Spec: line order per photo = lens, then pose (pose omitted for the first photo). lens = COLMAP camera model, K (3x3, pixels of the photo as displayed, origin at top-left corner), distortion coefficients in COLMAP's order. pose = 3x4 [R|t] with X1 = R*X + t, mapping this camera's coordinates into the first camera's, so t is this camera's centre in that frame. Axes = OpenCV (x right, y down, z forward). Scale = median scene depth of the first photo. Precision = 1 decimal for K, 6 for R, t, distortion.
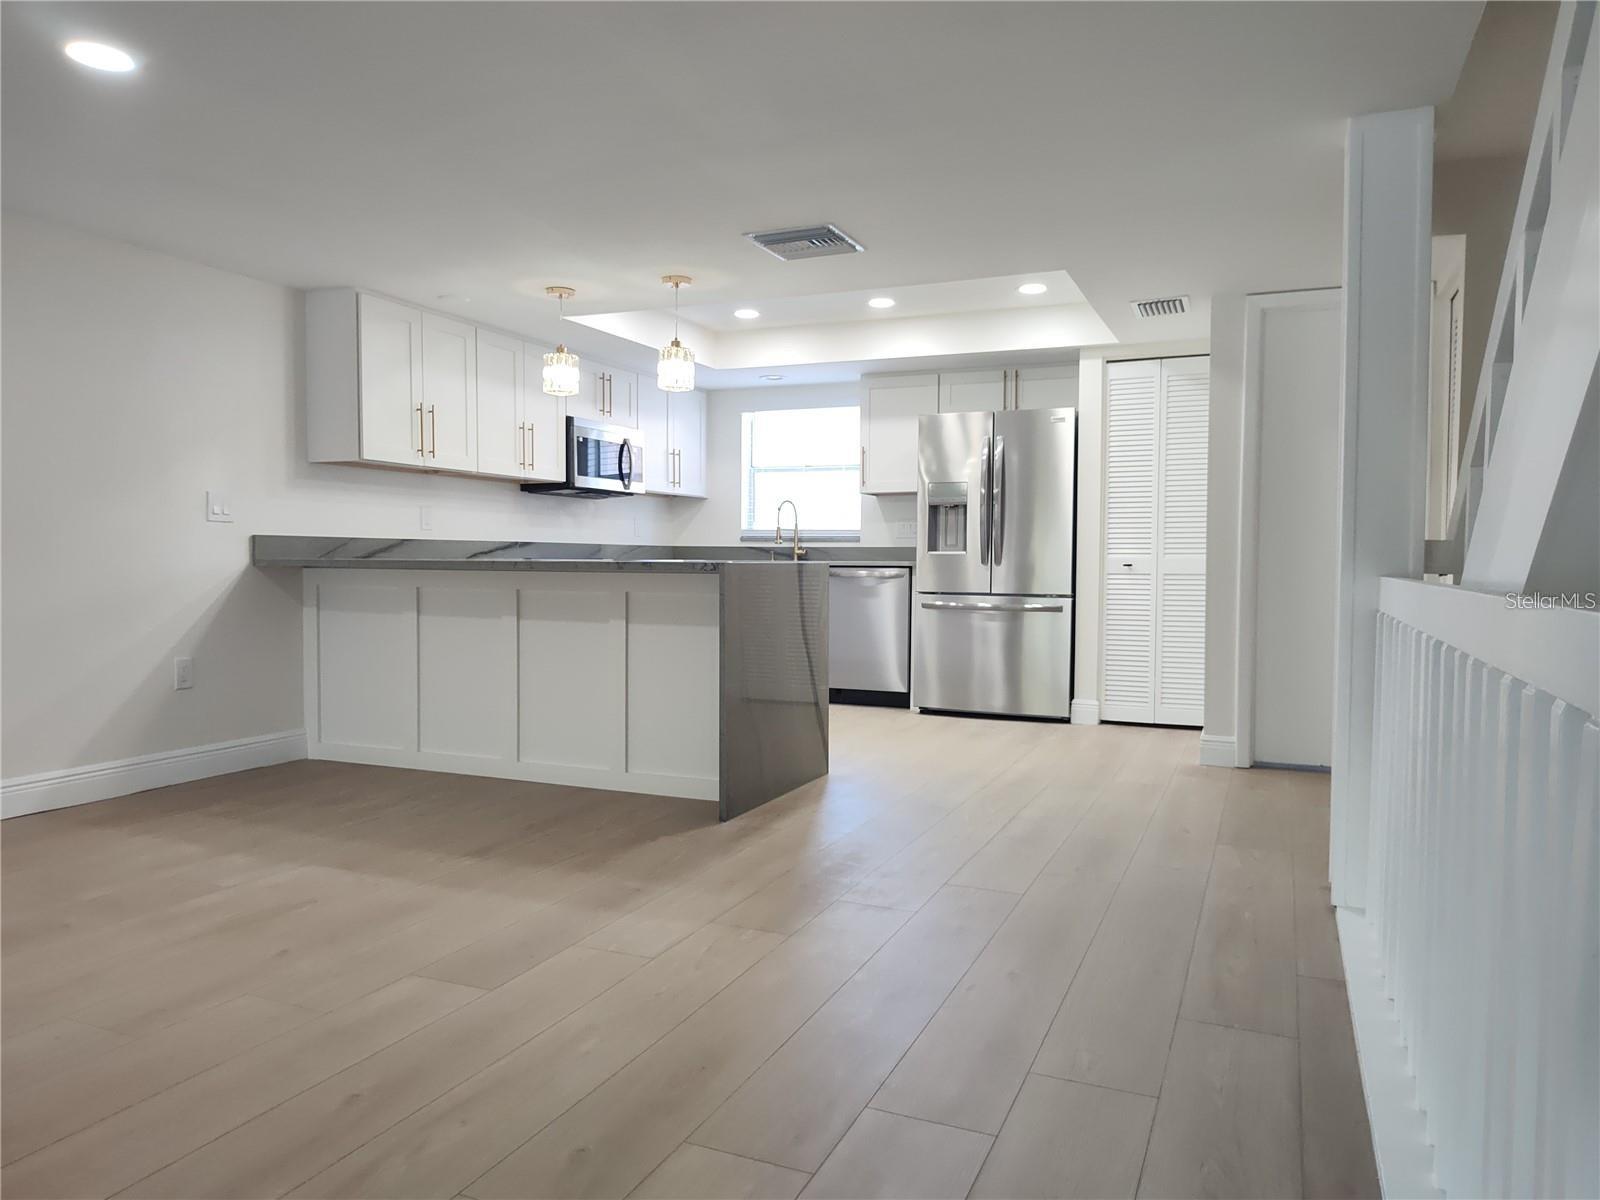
lens RADIAL K [[1078.2, 0, 811.5], [0, 1078.2, 604.0], [0, 0, 1]] dist [0.013366, -0.019883]
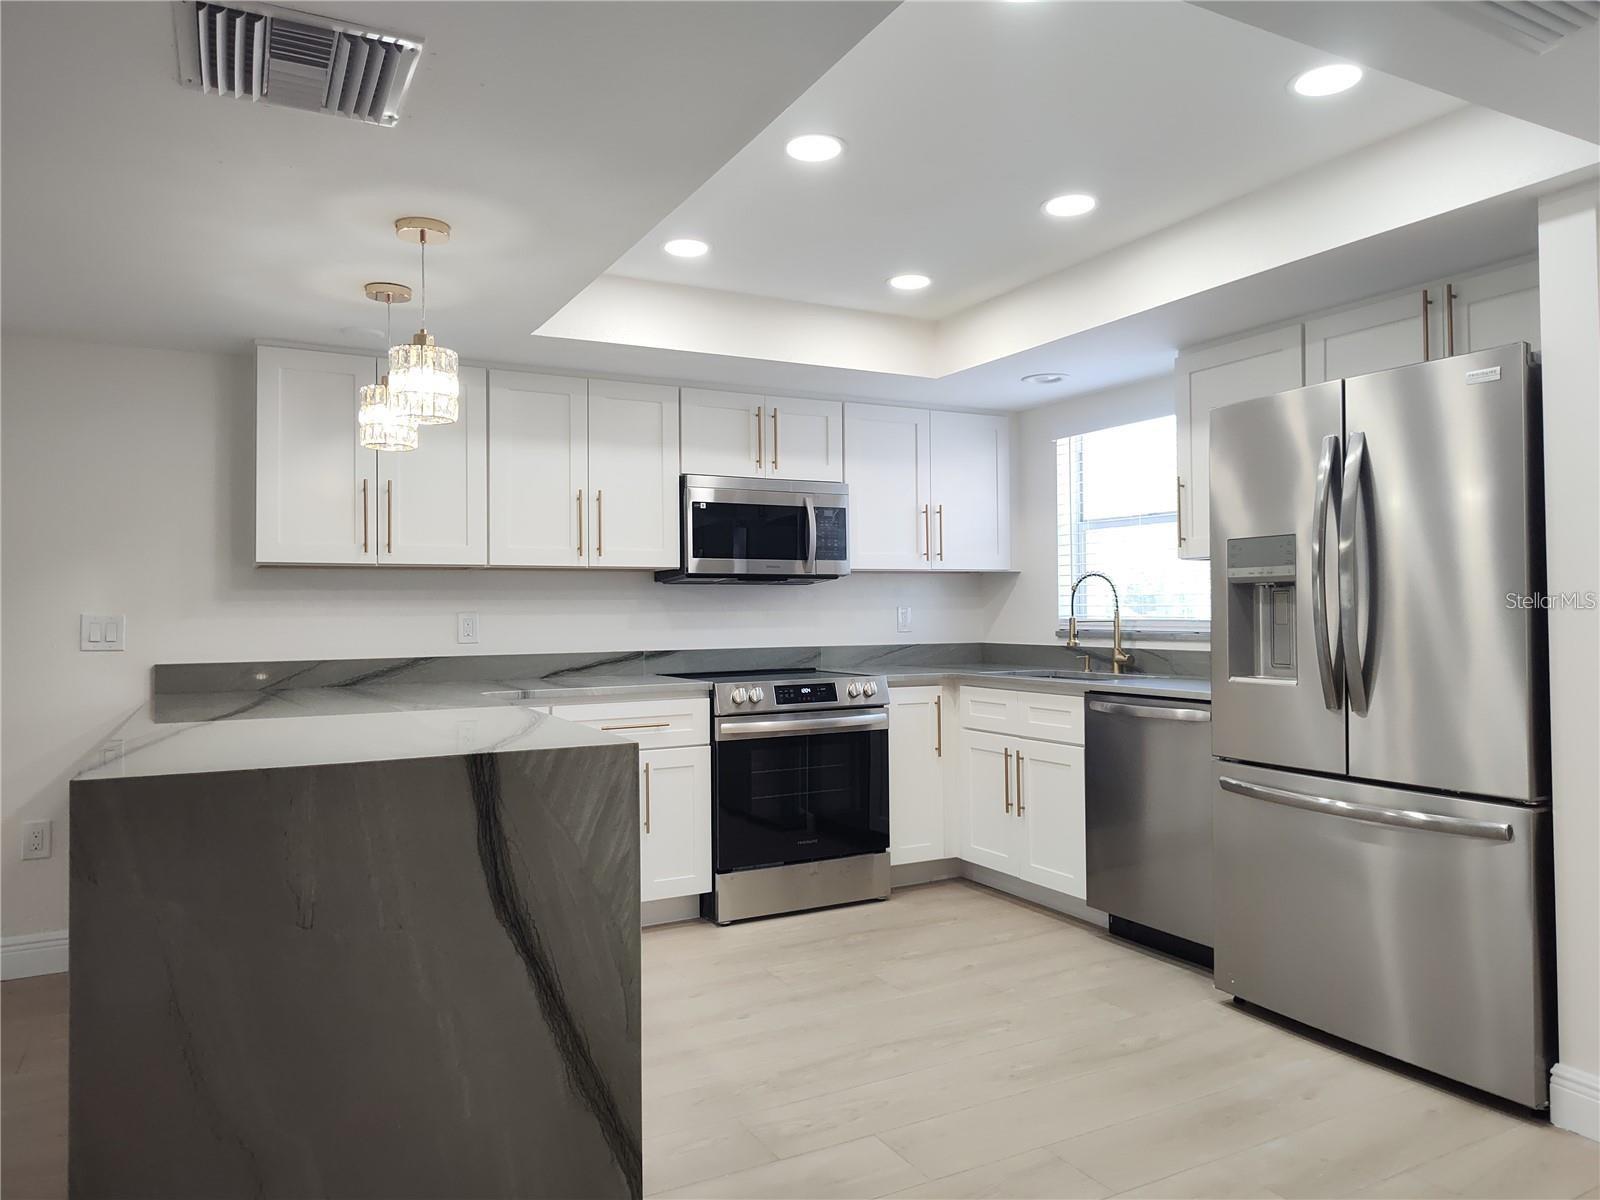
lens RADIAL K [[1078.2, 0, 823.8], [0, 1078.2, 589.2], [0, 0, 1]] dist [0.013366, -0.019883]
pose [[0.791239, -0.027186, -0.610903, 0.263120], [-0.012075, 0.998122, -0.060057, -0.056079], [0.611388, 0.054896, 0.789424, 0.486705]]
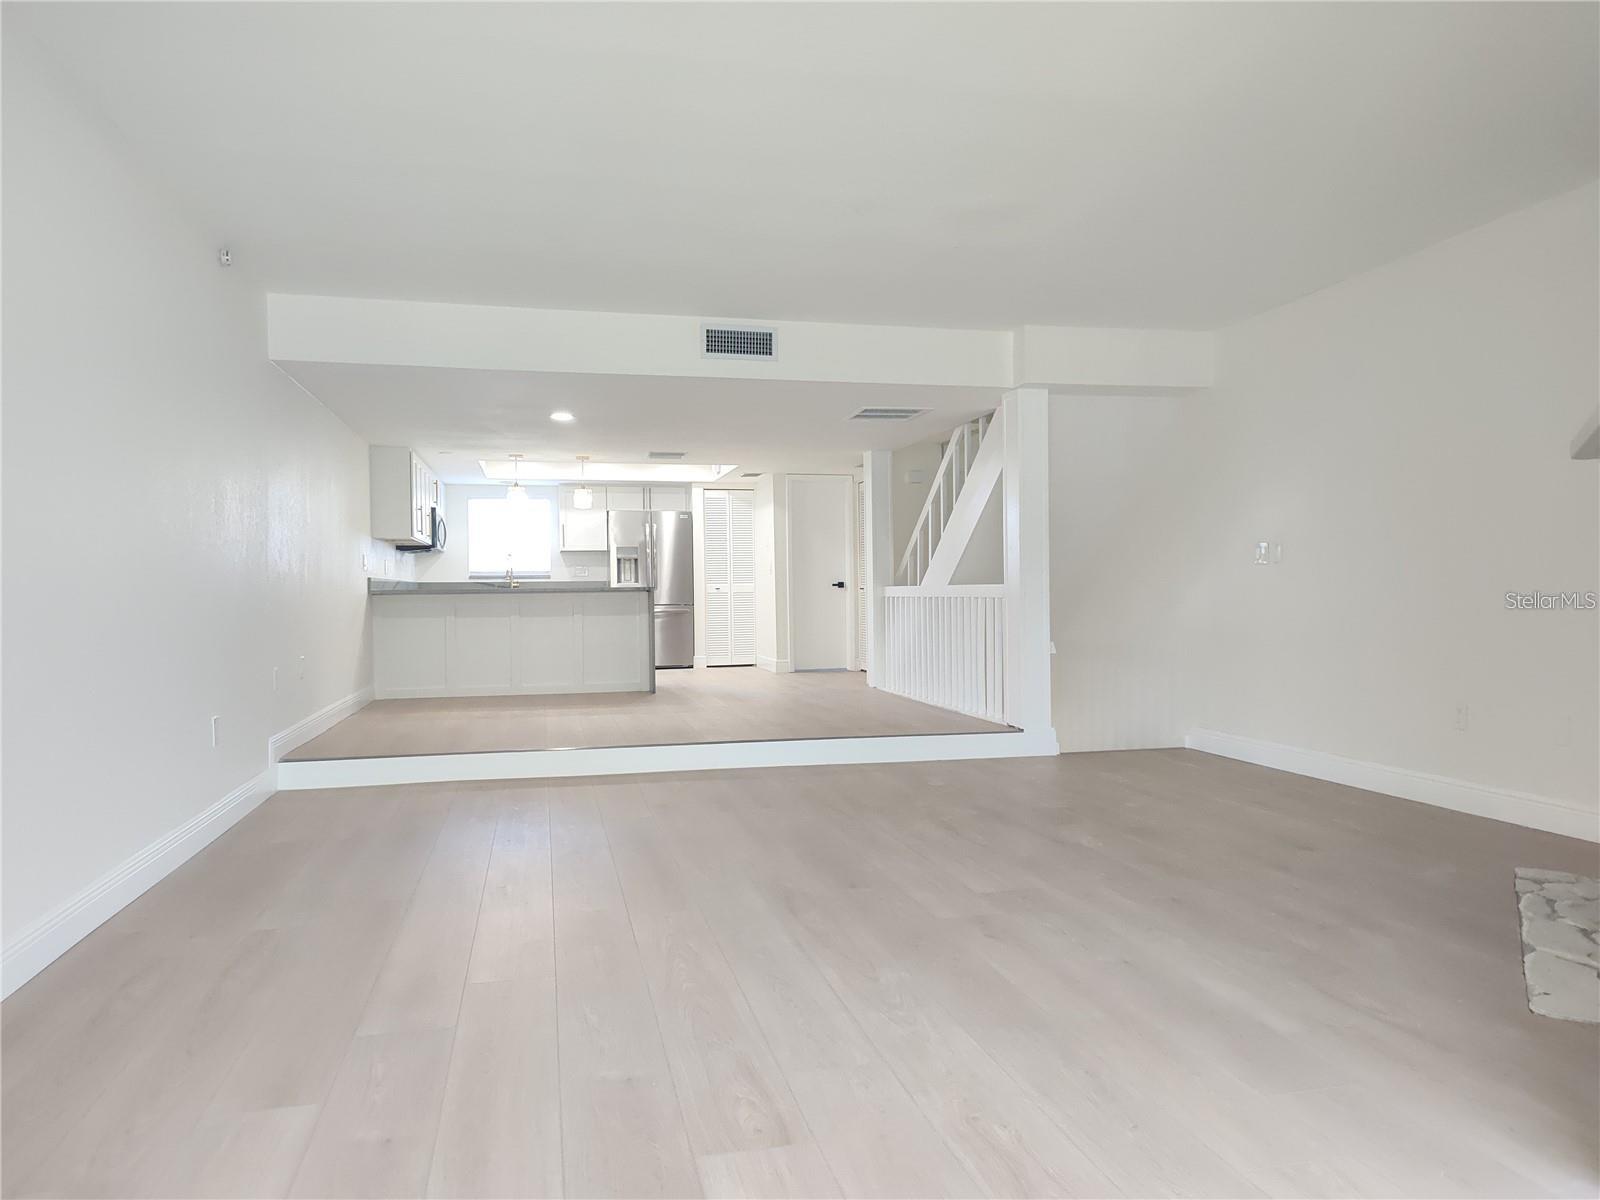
lens RADIAL K [[1078.2, 0, 793.0], [0, 1078.2, 602.2], [0, 0, 1]] dist [0.013366, -0.019883]
pose [[0.810141, -0.021696, 0.585833, -0.742669], [0.040456, 0.999002, -0.018950, 0.032198], [-0.584837, 0.039053, 0.810210, -0.700598]]
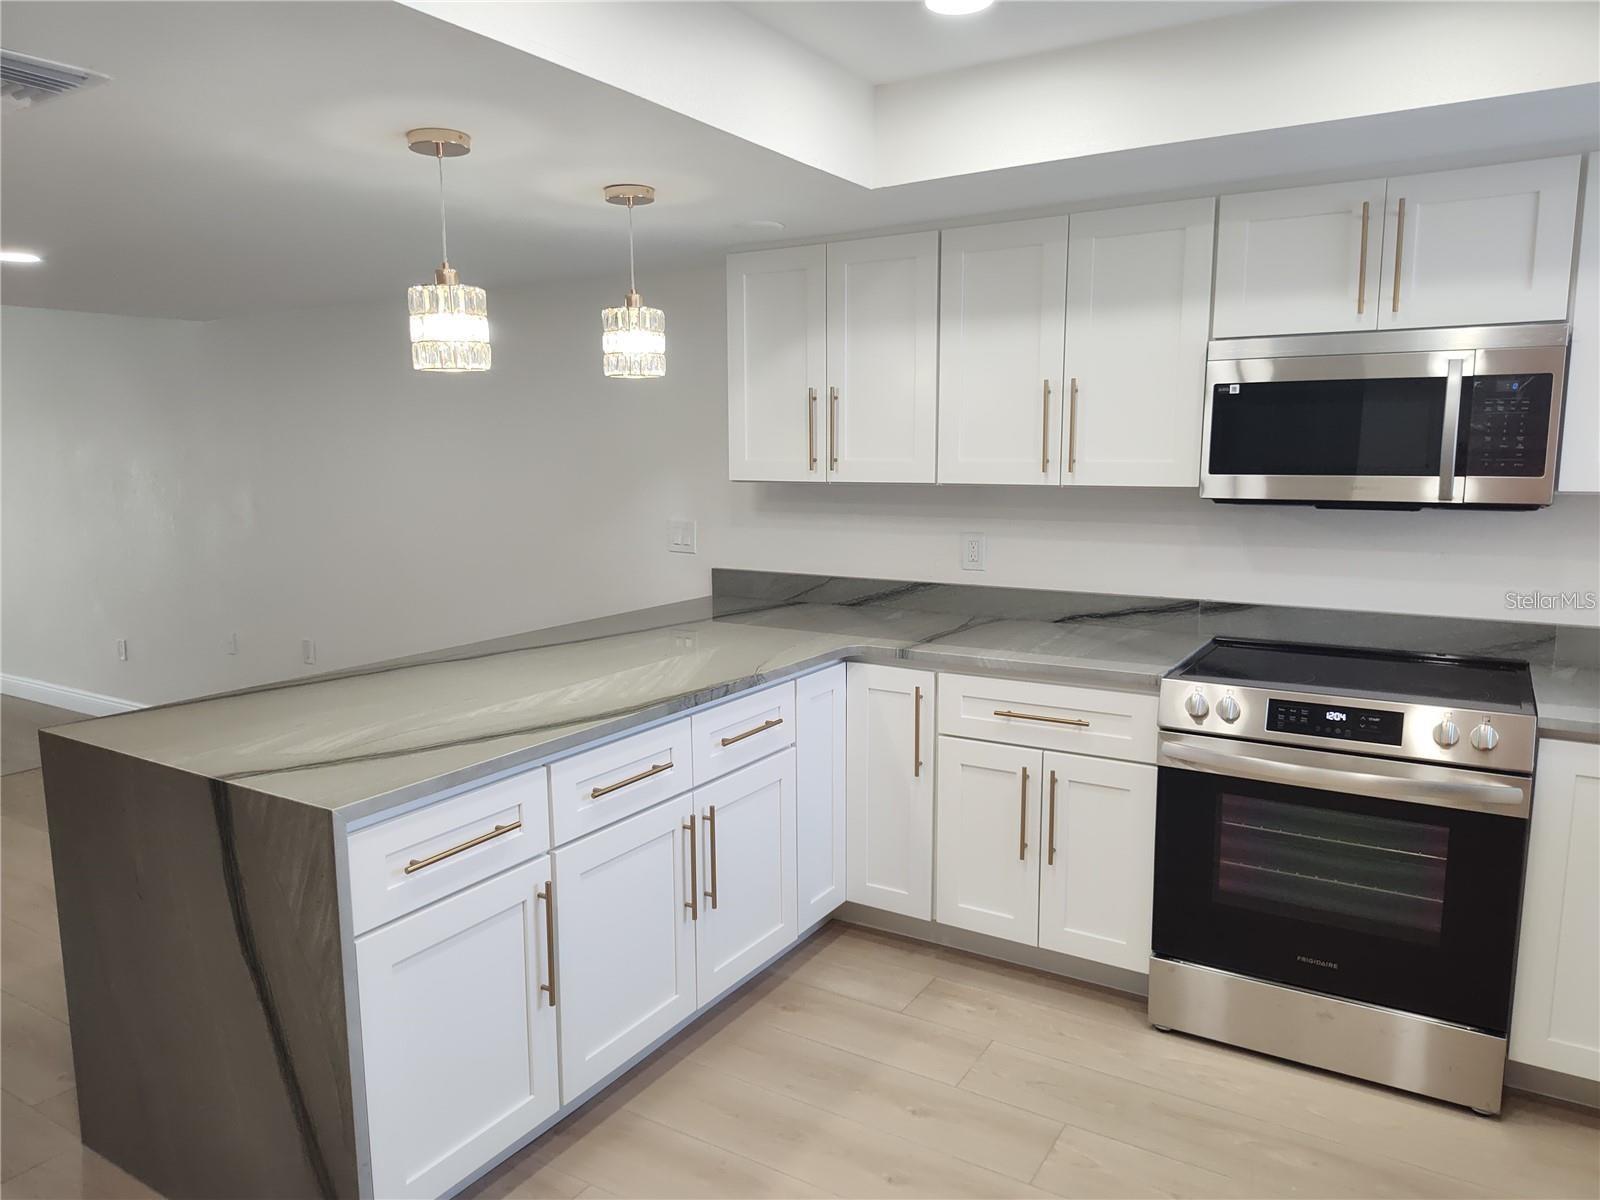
lens RADIAL K [[1078.2, 0, 783.3], [0, 1078.2, 599.3], [0, 0, 1]] dist [0.013366, -0.019883]
pose [[-0.145851, 0.132296, -0.980421, 0.243519], [-0.039772, 0.989433, 0.139429, -0.118282], [0.988507, 0.059329, -0.139049, 0.857045]]
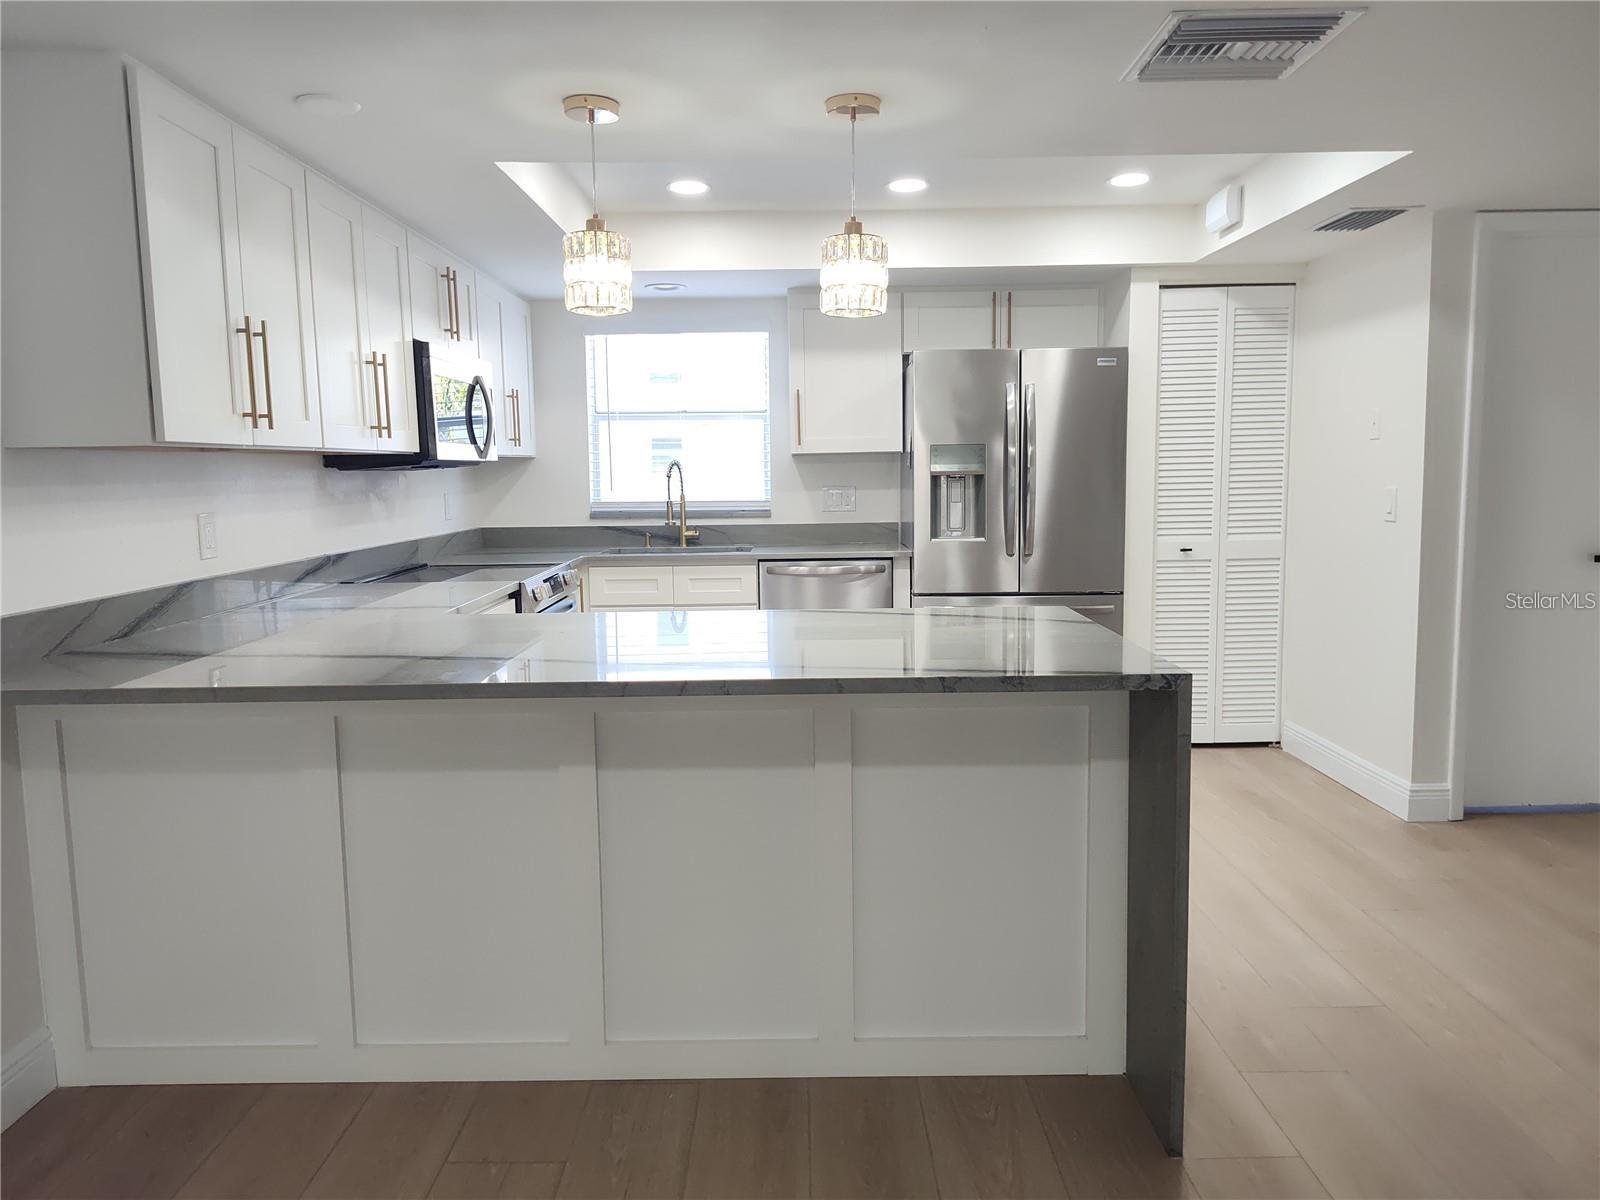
lens RADIAL K [[1078.2, 0, 802.2], [0, 1078.2, 606.3], [0, 0, 1]] dist [0.013366, -0.019883]
pose [[0.920037, -0.069186, 0.385676, -0.258358], [0.037301, 0.995283, 0.089560, -0.071461], [-0.390053, -0.068012, 0.918277, 0.351976]]
